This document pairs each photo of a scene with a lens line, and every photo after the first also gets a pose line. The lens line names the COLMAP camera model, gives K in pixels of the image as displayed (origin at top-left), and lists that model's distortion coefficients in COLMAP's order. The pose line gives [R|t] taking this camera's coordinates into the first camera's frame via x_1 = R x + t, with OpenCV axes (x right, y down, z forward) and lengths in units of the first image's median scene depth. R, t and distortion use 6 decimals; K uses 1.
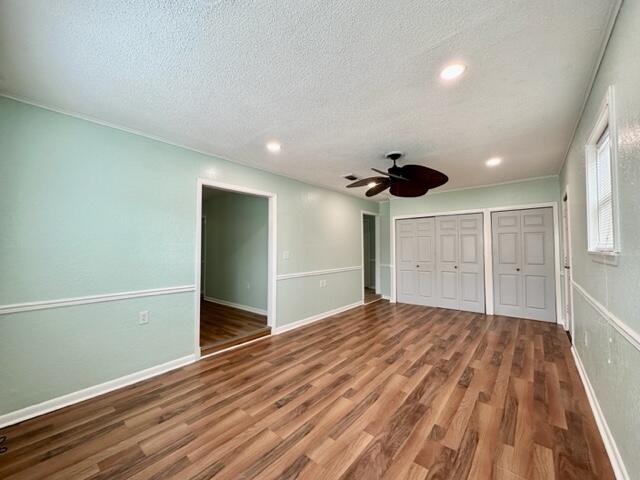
lens RADIAL K [[255.1, 0, 321.0], [0, 255.1, 239.4], [0, 0, 1]] dist [-0.004006, 0.000239]
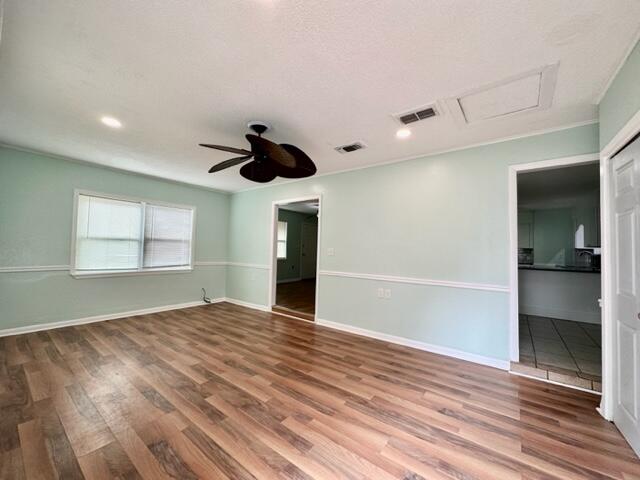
lens RADIAL K [[255.1, 0, 321.8], [0, 255.1, 239.3], [0, 0, 1]] dist [-0.004006, 0.000239]
pose [[0.049043, -0.030459, -0.998332, 1.189095], [0.010403, 0.999496, -0.029983, 0.055981], [0.998743, -0.008915, 0.049335, 1.248172]]
